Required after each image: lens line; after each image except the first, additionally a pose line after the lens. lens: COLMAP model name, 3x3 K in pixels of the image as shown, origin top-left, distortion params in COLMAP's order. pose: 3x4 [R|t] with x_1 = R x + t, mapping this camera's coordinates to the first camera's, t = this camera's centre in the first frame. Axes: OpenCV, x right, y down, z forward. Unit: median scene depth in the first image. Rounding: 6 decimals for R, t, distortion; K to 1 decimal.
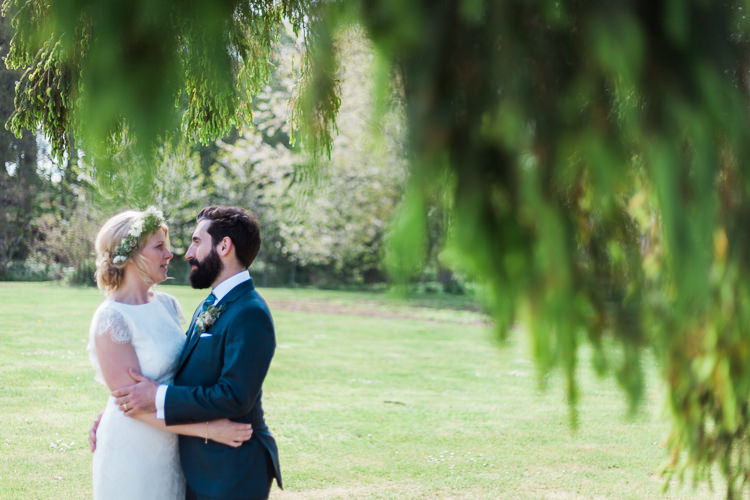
lens RADIAL K [[1047.8, 0, 375.6], [0, 1047.8, 251.3], [0, 0, 1]] dist [-0.019209, 0.000000]
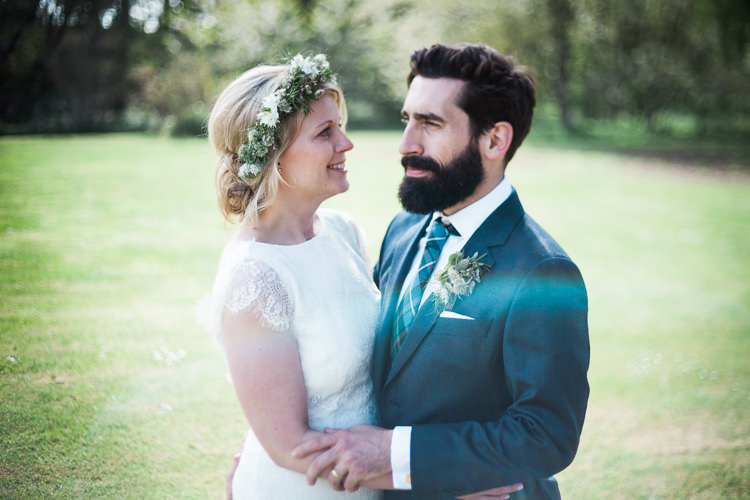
lens RADIAL K [[1047.8, 0, 373.9], [0, 1047.8, 249.1], [0, 0, 1]] dist [-0.019209, 0.000000]
pose [[0.995649, -0.001090, -0.093176, -0.066100], [0.014499, 0.989566, 0.143350, -0.010074], [0.092047, -0.144077, 0.985276, 0.225632]]
